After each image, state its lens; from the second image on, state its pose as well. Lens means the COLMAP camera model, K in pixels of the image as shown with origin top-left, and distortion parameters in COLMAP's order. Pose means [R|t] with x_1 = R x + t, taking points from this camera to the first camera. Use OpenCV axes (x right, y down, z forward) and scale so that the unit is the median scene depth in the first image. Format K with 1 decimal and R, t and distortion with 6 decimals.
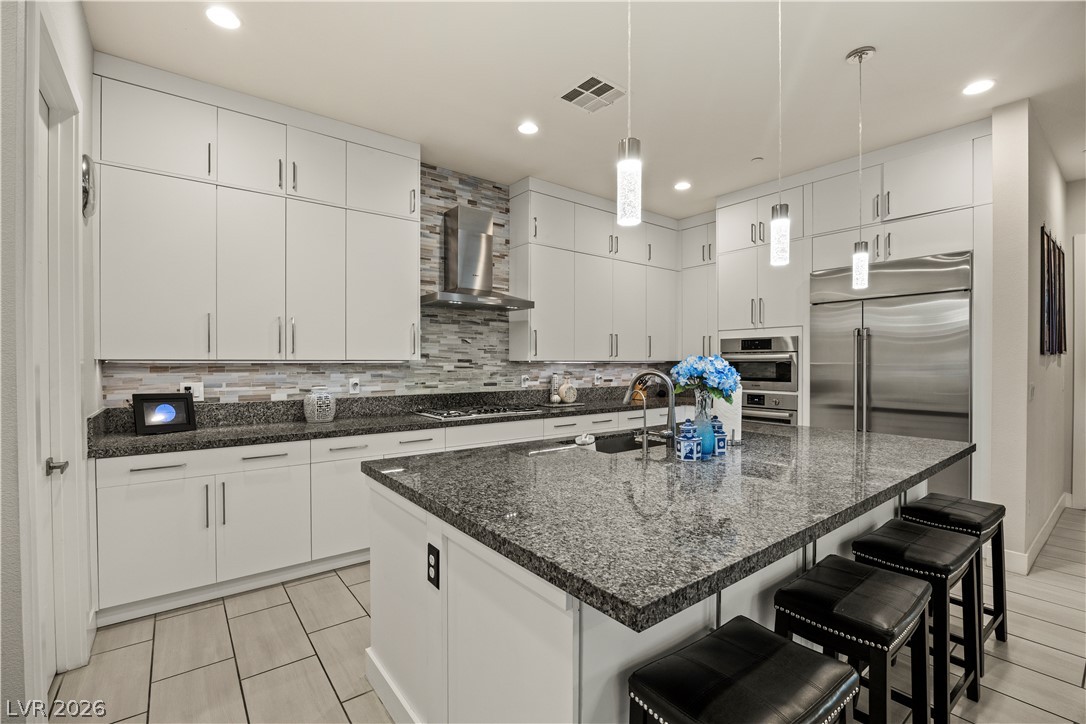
lens RADIAL K [[501.8, 0, 537.7], [0, 501.8, 361.9], [0, 0, 1]] dist [0.043034, 0.000374]
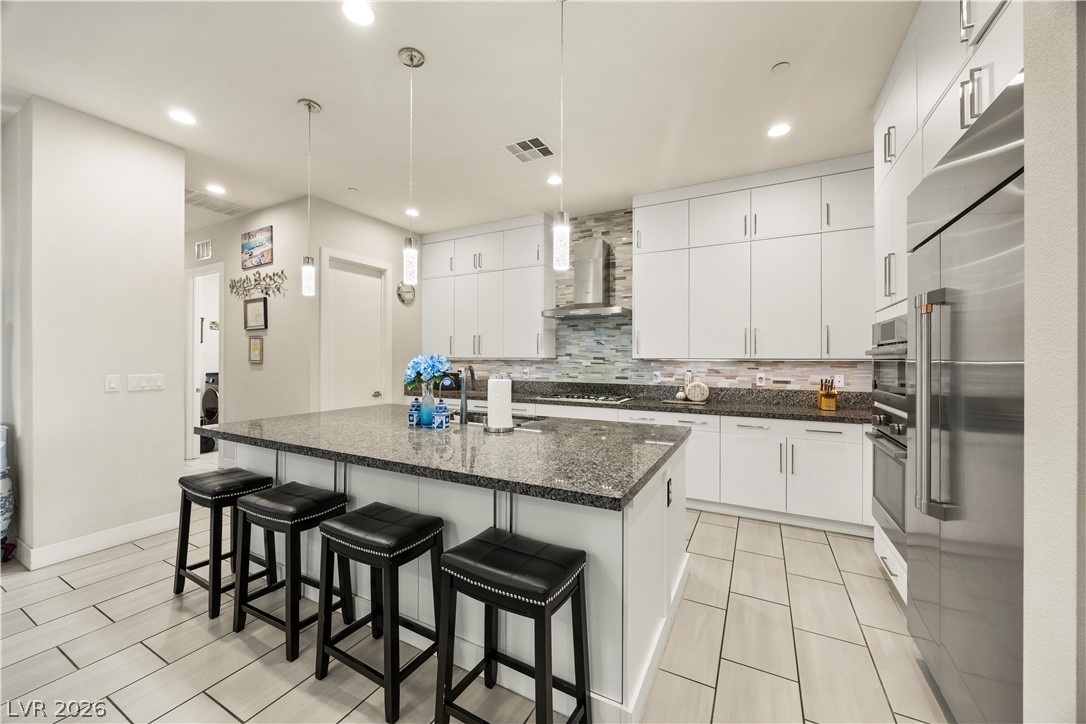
lens RADIAL K [[415.0, 0, 534.9], [0, 415.0, 366.8], [0, 0, 1]] dist [-0.001286, -0.000601]
pose [[0.387472, 0.014521, -0.921767, 0.752819], [-0.006402, 0.999894, 0.013060, 0.006402], [0.921859, 0.000841, 0.387524, 0.427797]]
